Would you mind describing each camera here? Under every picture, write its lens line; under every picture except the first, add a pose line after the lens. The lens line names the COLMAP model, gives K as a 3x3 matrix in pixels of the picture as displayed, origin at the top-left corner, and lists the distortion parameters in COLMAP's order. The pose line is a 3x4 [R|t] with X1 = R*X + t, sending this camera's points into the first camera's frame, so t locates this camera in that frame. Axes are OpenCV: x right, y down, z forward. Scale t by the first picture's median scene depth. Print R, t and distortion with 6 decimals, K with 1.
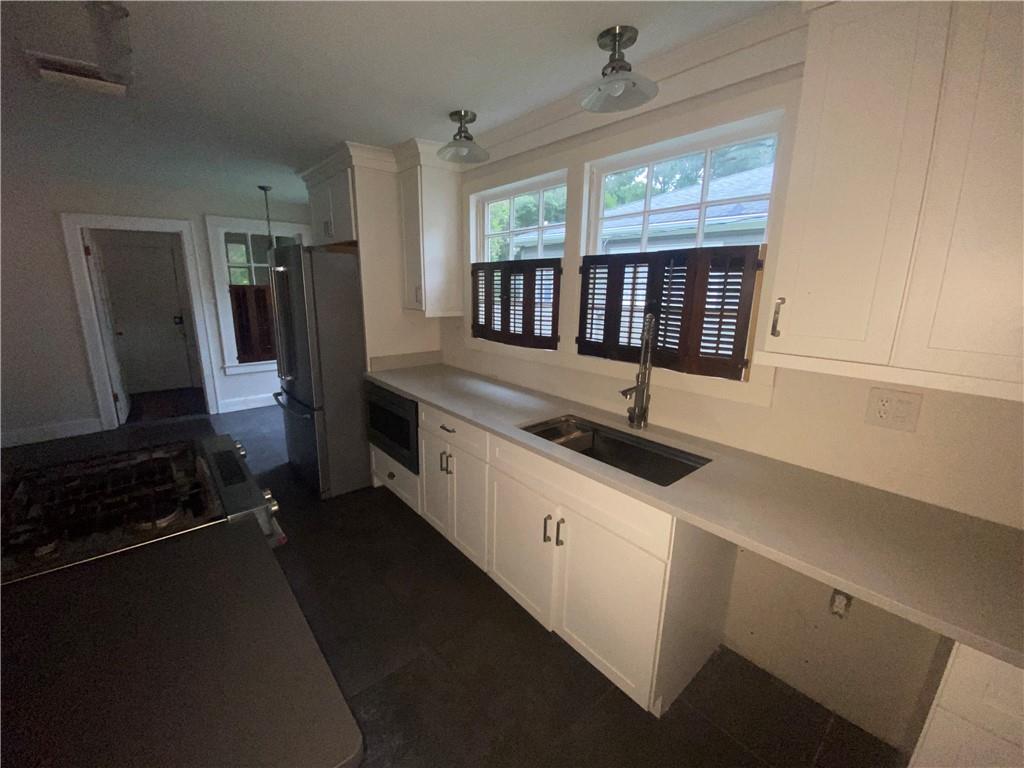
lens RADIAL K [[416.1, 0, 505.3], [0, 416.1, 385.0], [0, 0, 1]] dist [-0.001355, -0.000366]
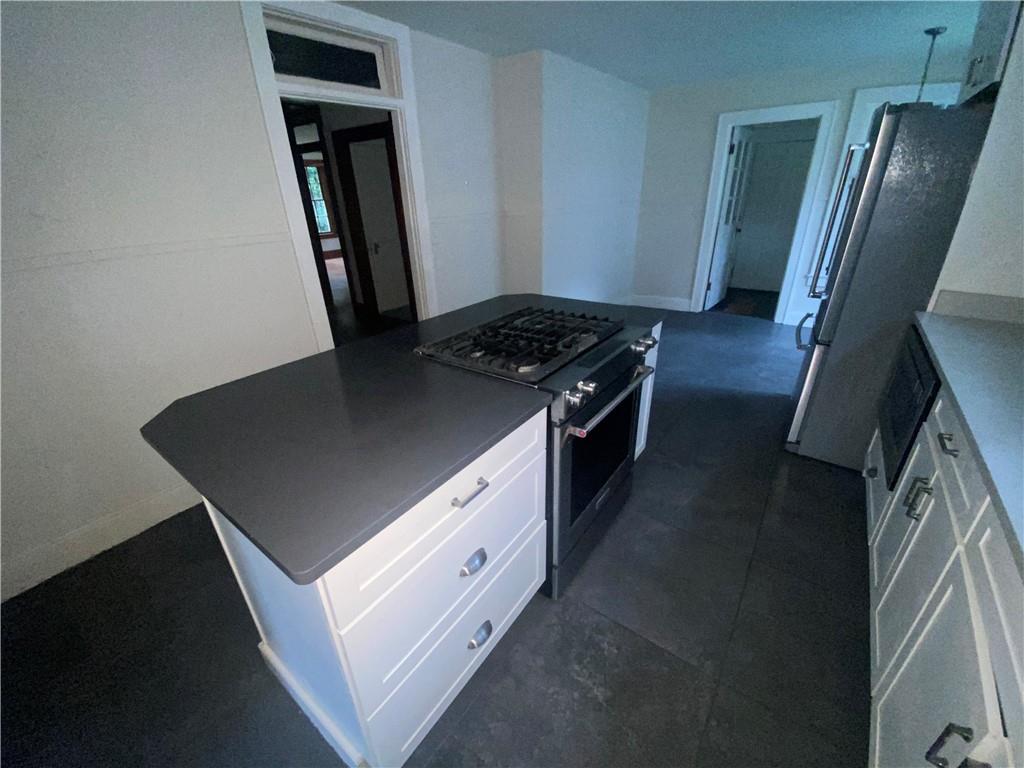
lens RADIAL K [[414.4, 0, 518.7], [0, 414.4, 384.5], [0, 0, 1]] dist [0.001728, -0.011687]
pose [[0.236299, 0.392629, -0.888822, 0.118382], [-0.200346, 0.914759, 0.350823, -0.026408], [0.950802, 0.095173, 0.294819, 0.241806]]
